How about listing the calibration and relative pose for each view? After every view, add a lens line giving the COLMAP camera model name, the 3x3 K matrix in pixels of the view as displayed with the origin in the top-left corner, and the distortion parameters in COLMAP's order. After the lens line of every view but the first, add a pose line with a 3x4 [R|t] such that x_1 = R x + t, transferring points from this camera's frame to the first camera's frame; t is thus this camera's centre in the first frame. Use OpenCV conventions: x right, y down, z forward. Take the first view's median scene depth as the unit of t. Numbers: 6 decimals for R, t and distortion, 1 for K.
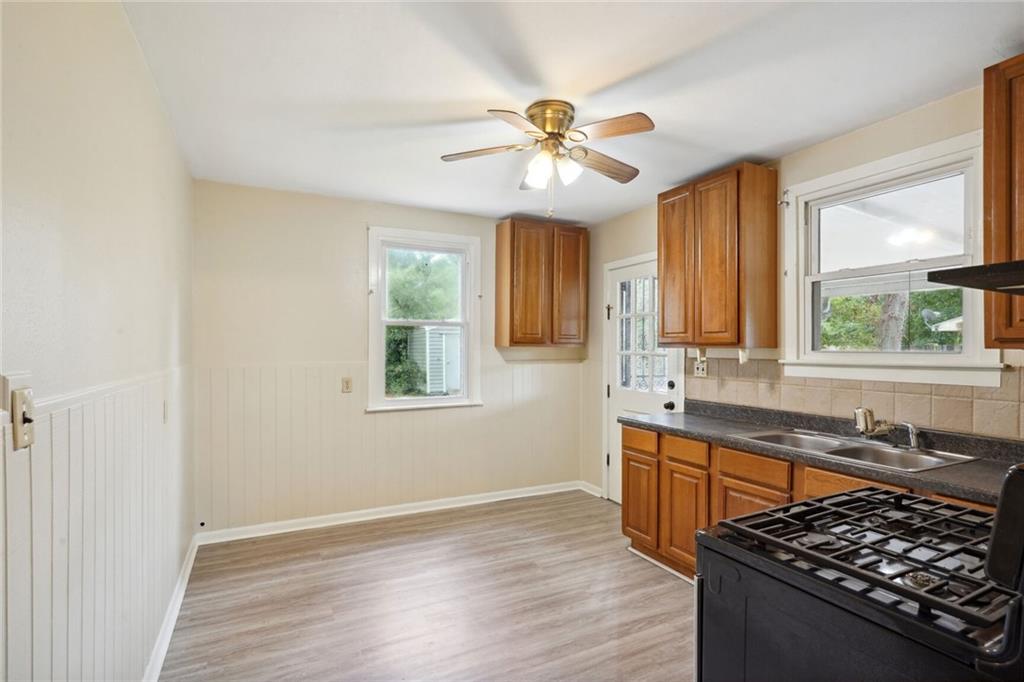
lens RADIAL K [[498.3, 0, 511.6], [0, 498.3, 345.7], [0, 0, 1]] dist [-0.002031, 0.000840]
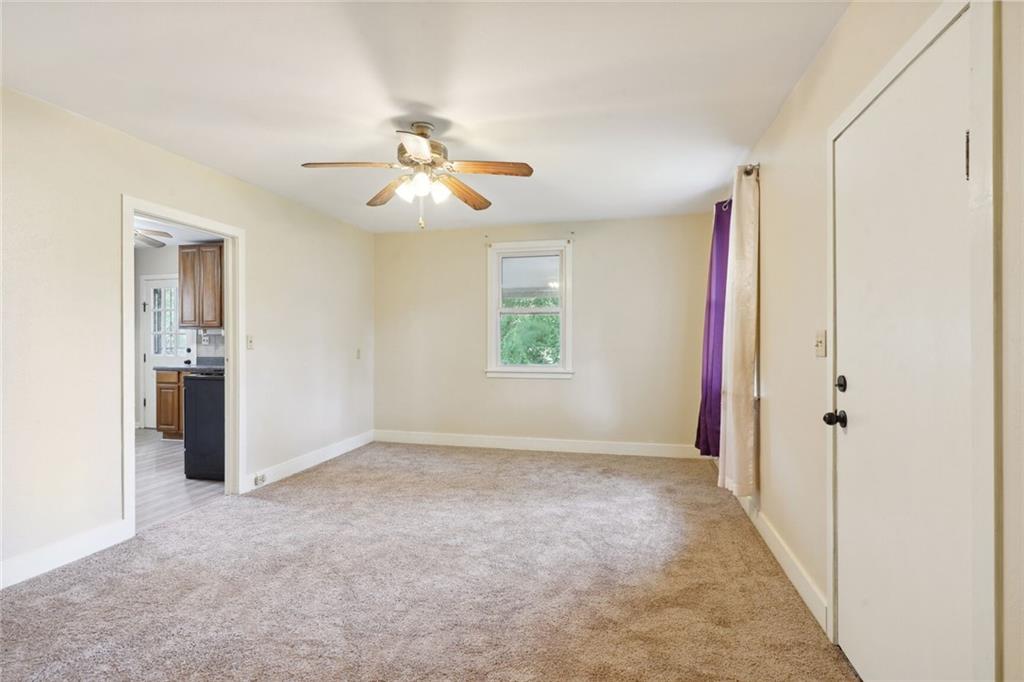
lens RADIAL K [[498.3, 0, 510.3], [0, 498.3, 342.8], [0, 0, 1]] dist [-0.002031, 0.000840]
pose [[0.662356, -0.007449, 0.749152, -0.274283], [-0.001591, 0.999934, 0.011349, 0.032252], [-0.749188, -0.008709, 0.662301, -1.136123]]
